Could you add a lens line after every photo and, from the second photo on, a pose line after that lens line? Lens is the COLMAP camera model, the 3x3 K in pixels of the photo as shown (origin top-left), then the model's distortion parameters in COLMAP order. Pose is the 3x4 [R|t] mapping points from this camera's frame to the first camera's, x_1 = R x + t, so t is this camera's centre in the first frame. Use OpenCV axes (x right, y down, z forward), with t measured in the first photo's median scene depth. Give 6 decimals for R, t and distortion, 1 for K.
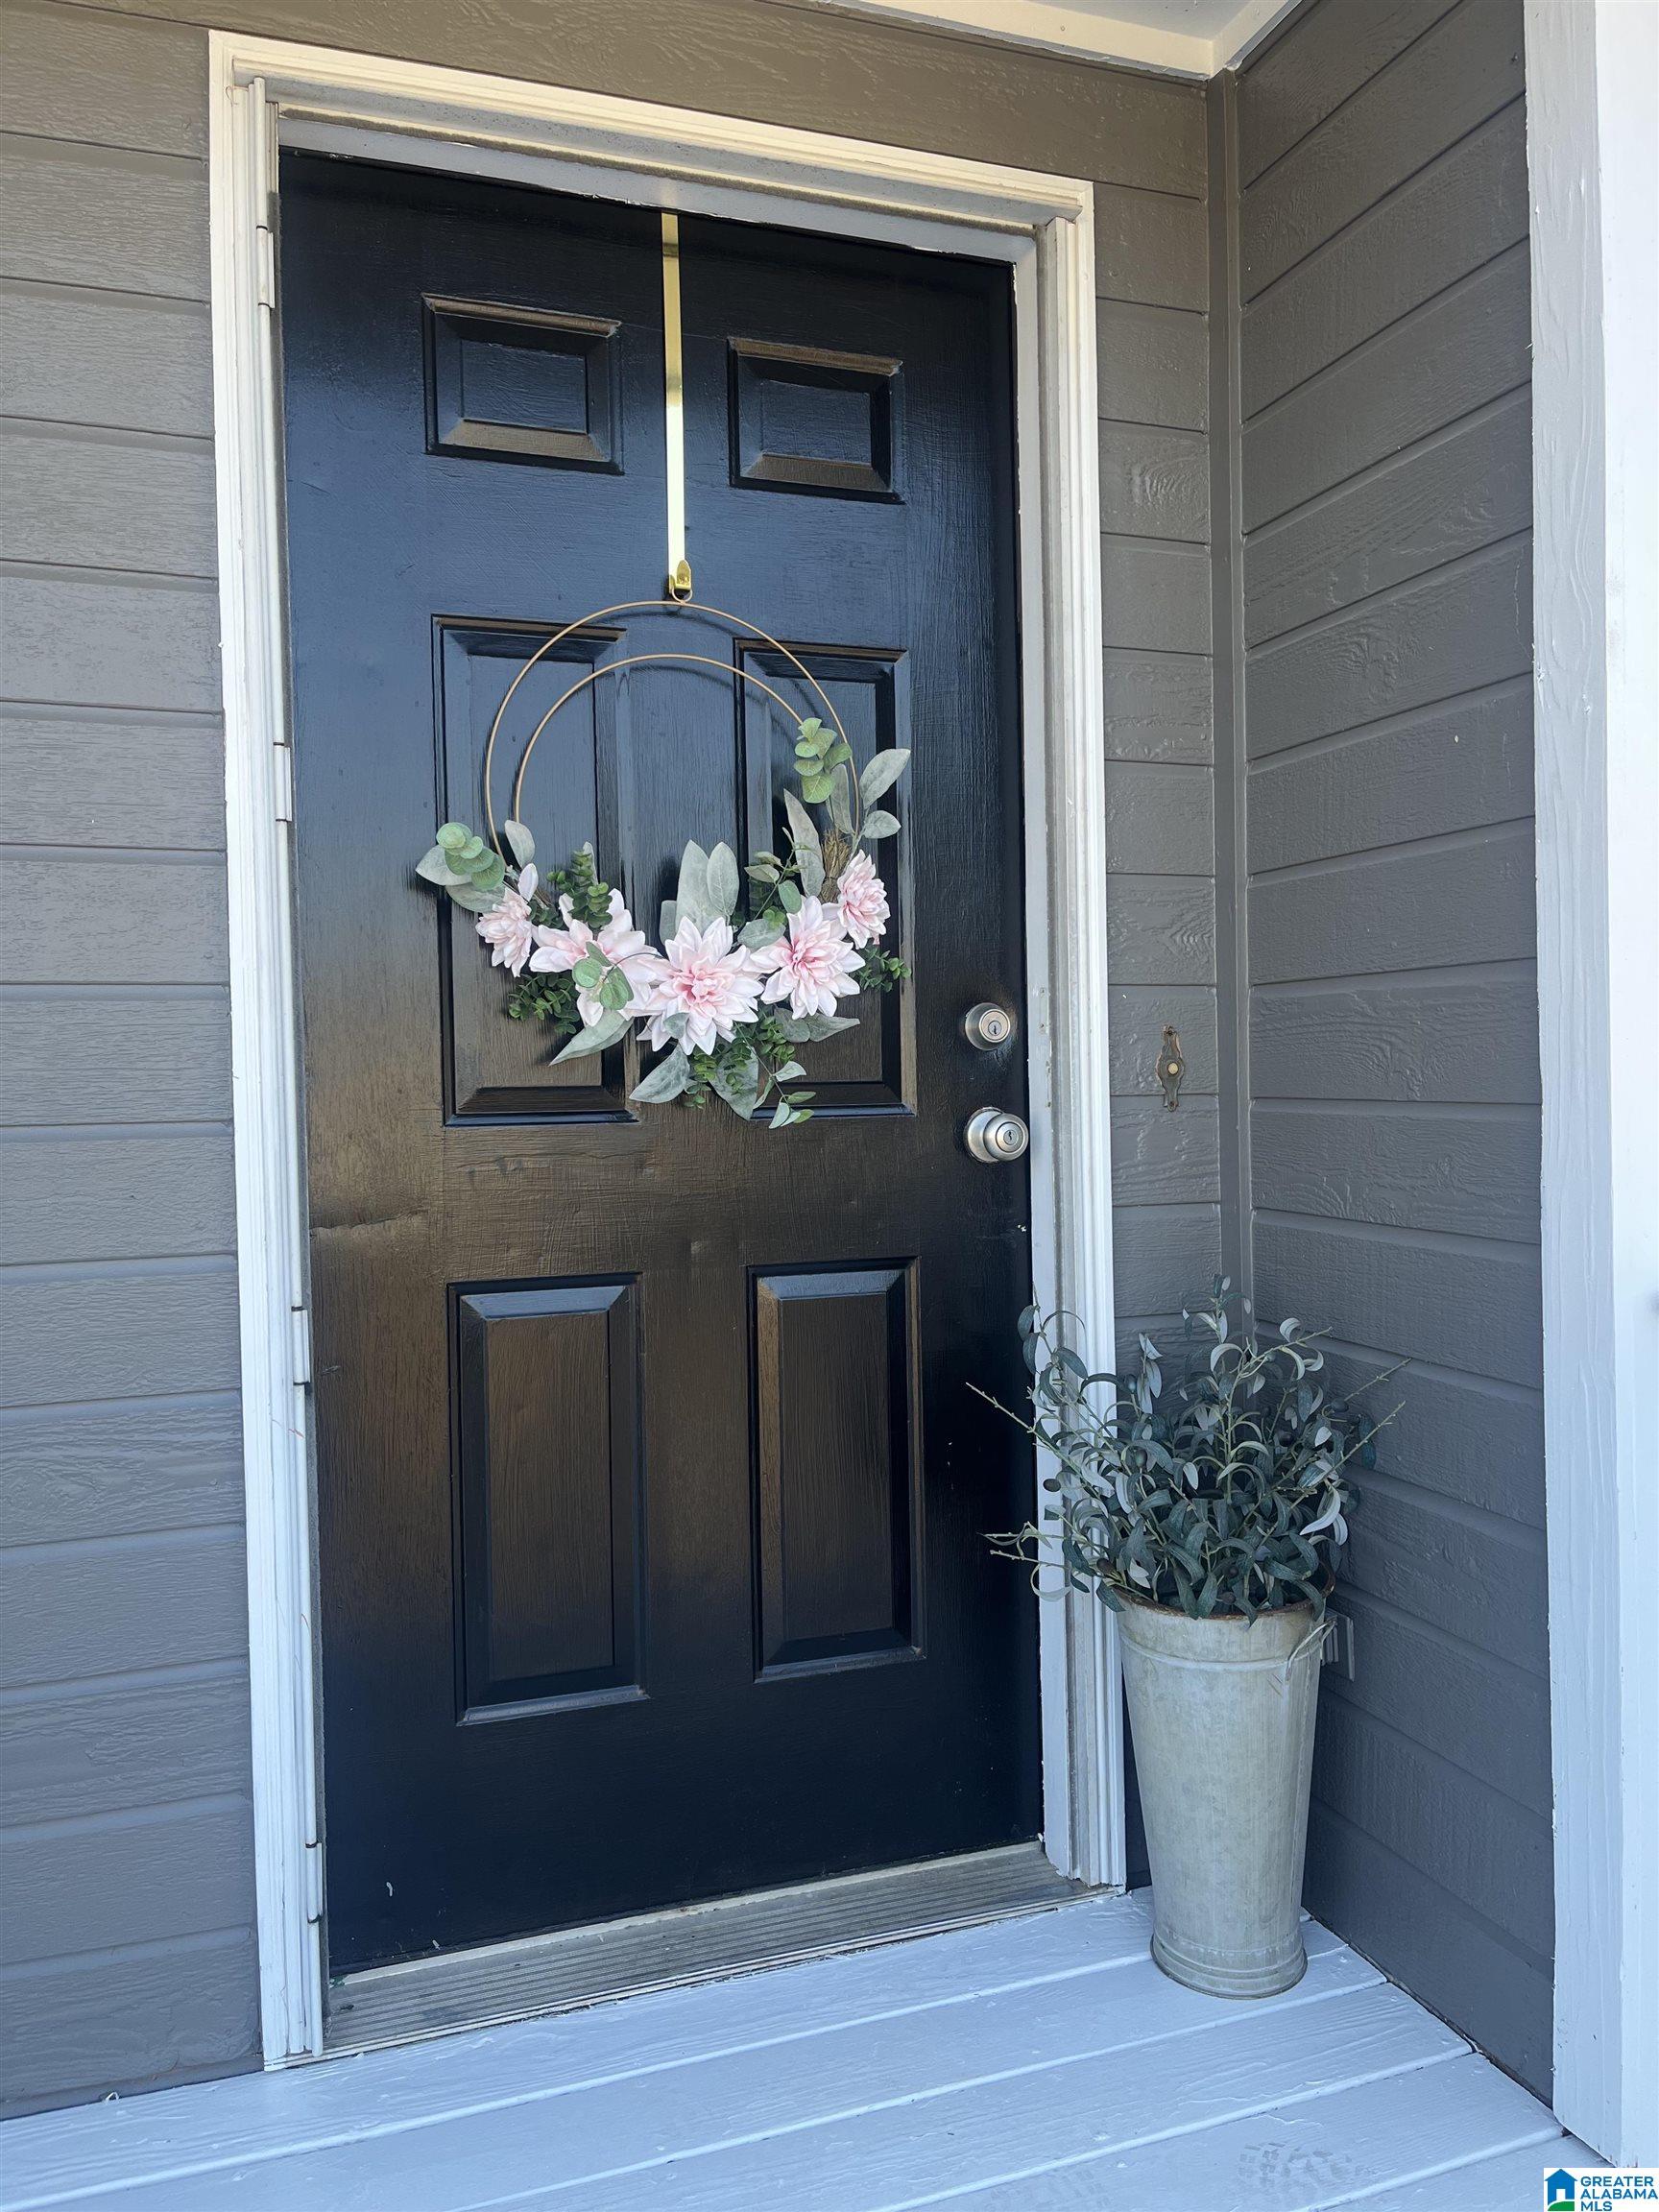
lens RADIAL K [[1666.2, 0, 835.9], [0, 1666.2, 1121.1], [0, 0, 1]] dist [0.037385, -0.055904]
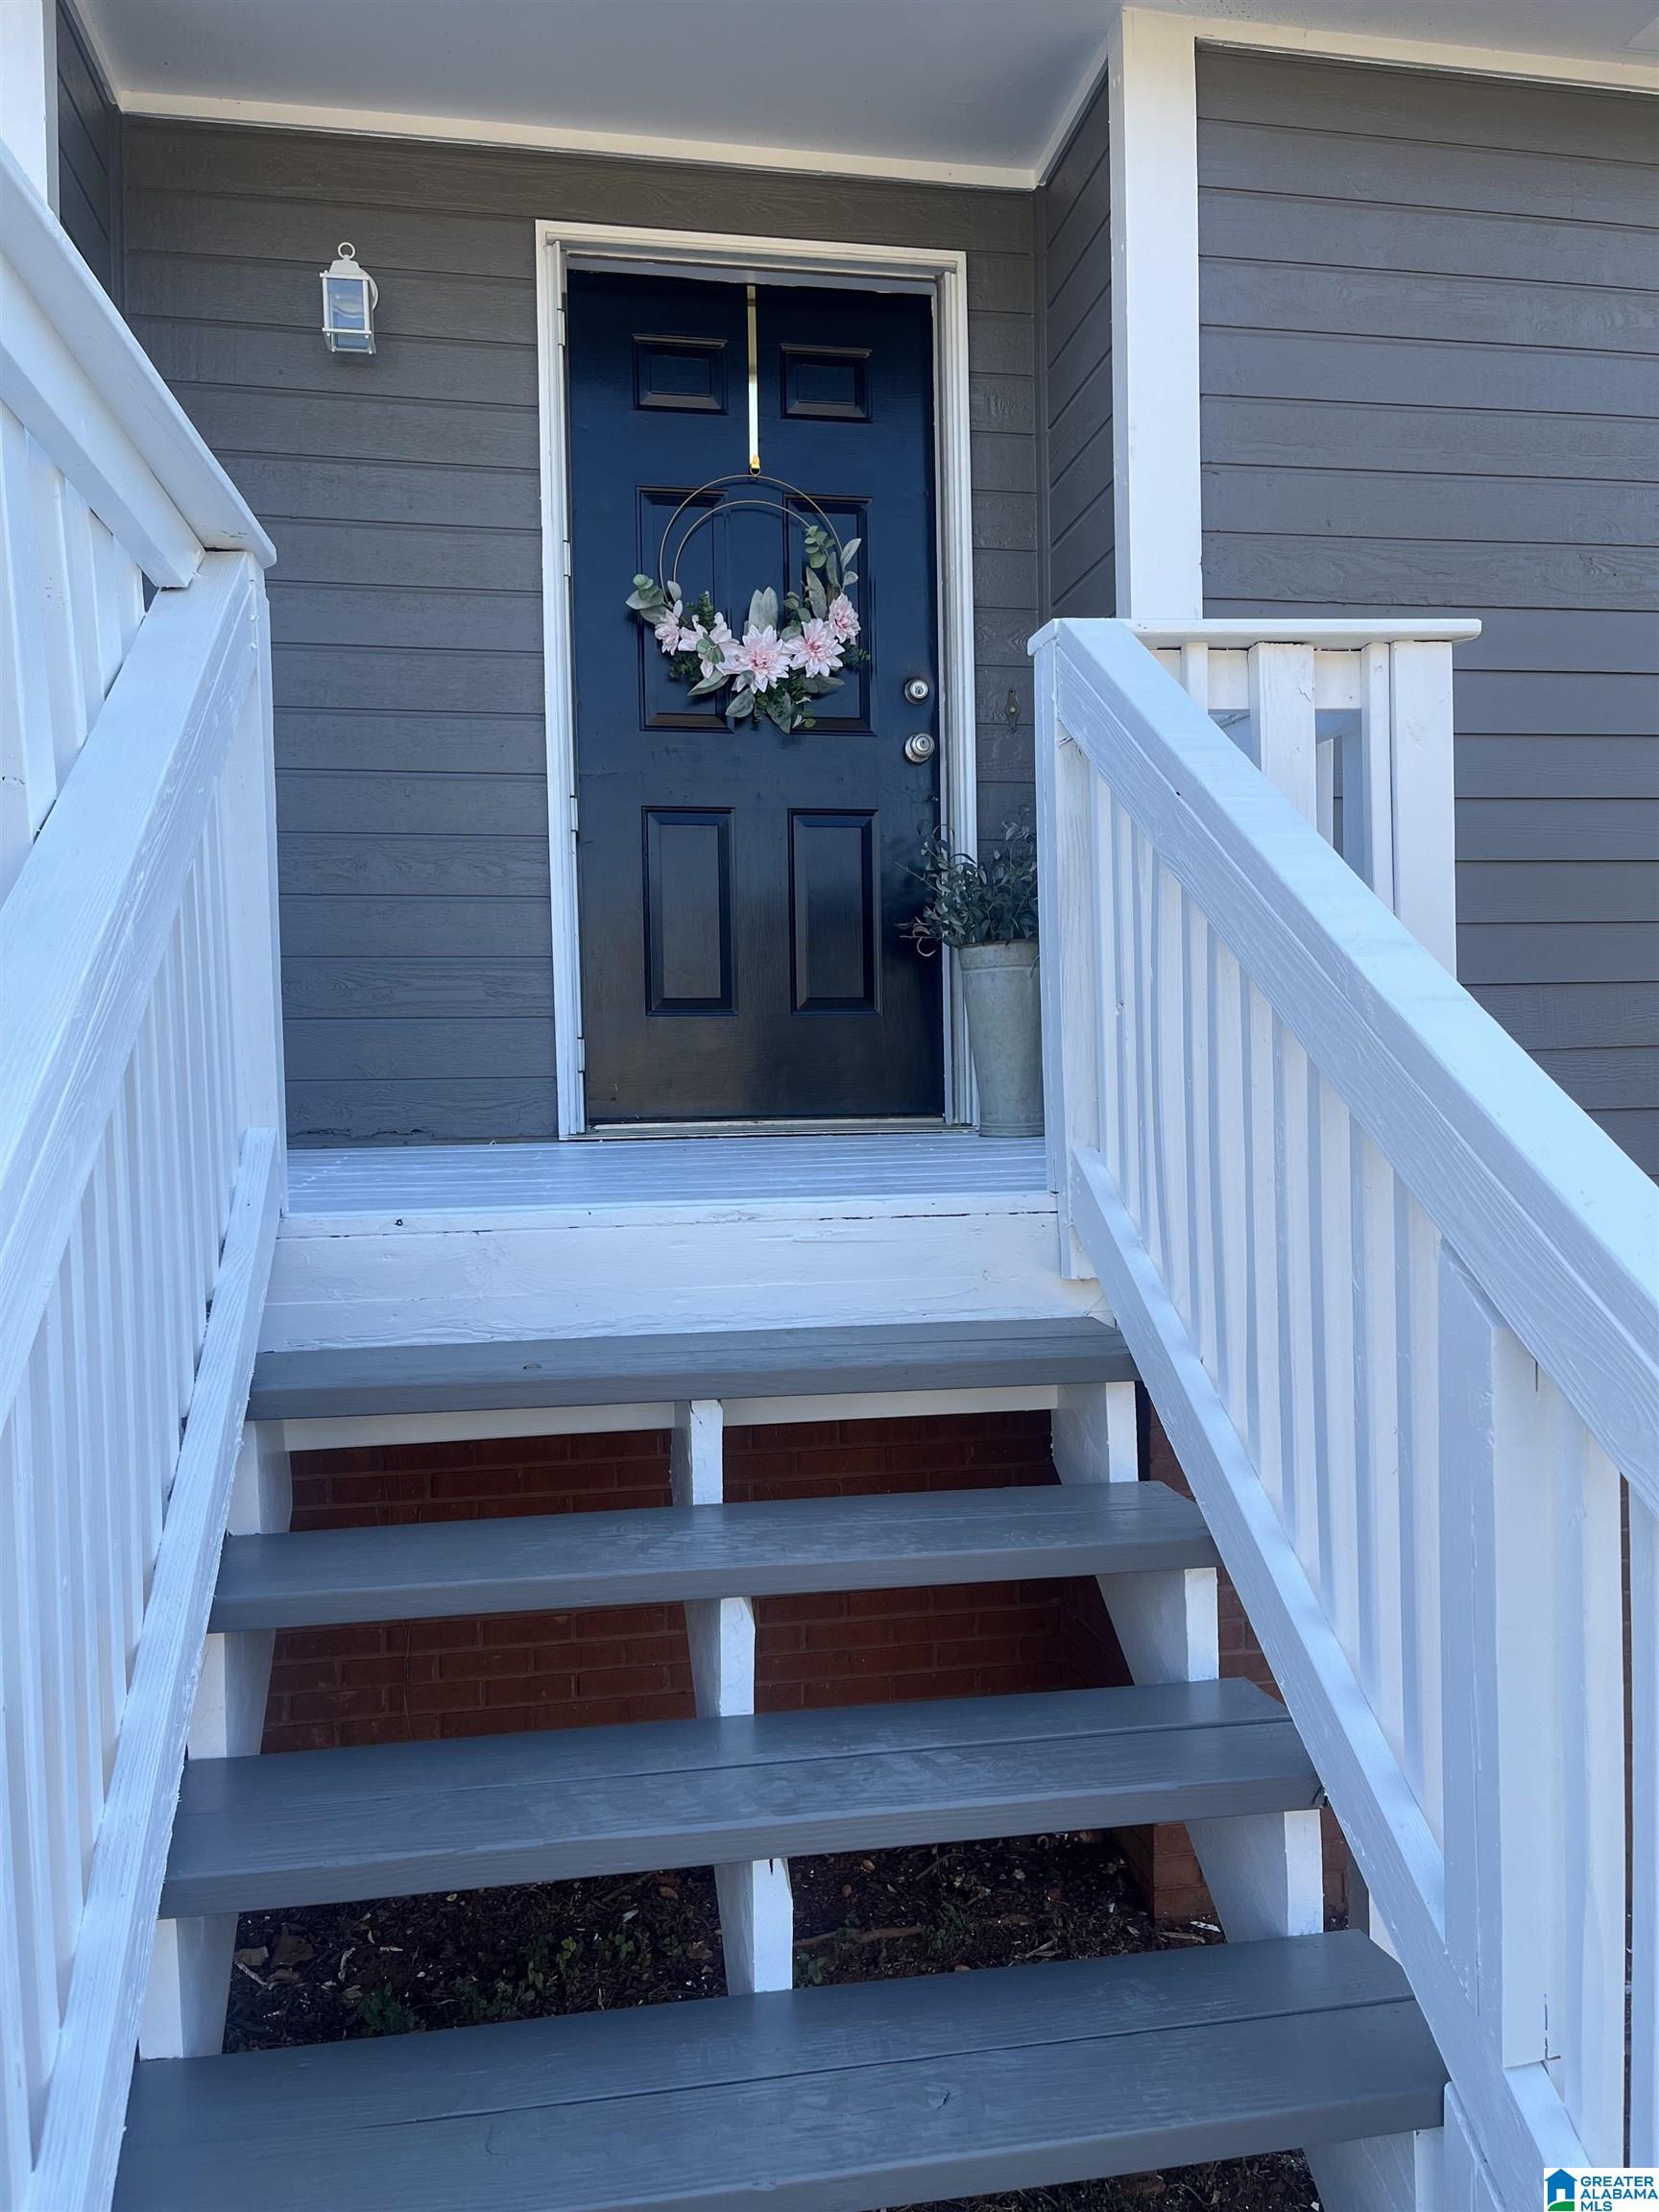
lens RADIAL K [[1666.2, 0, 829.6], [0, 1666.2, 1110.5], [0, 0, 1]] dist [0.037385, -0.055904]
pose [[0.986851, 0.005380, -0.161543, 0.340221], [-0.005569, 0.999984, -0.000712, 0.477748], [0.161537, 0.001602, 0.986865, -1.025946]]
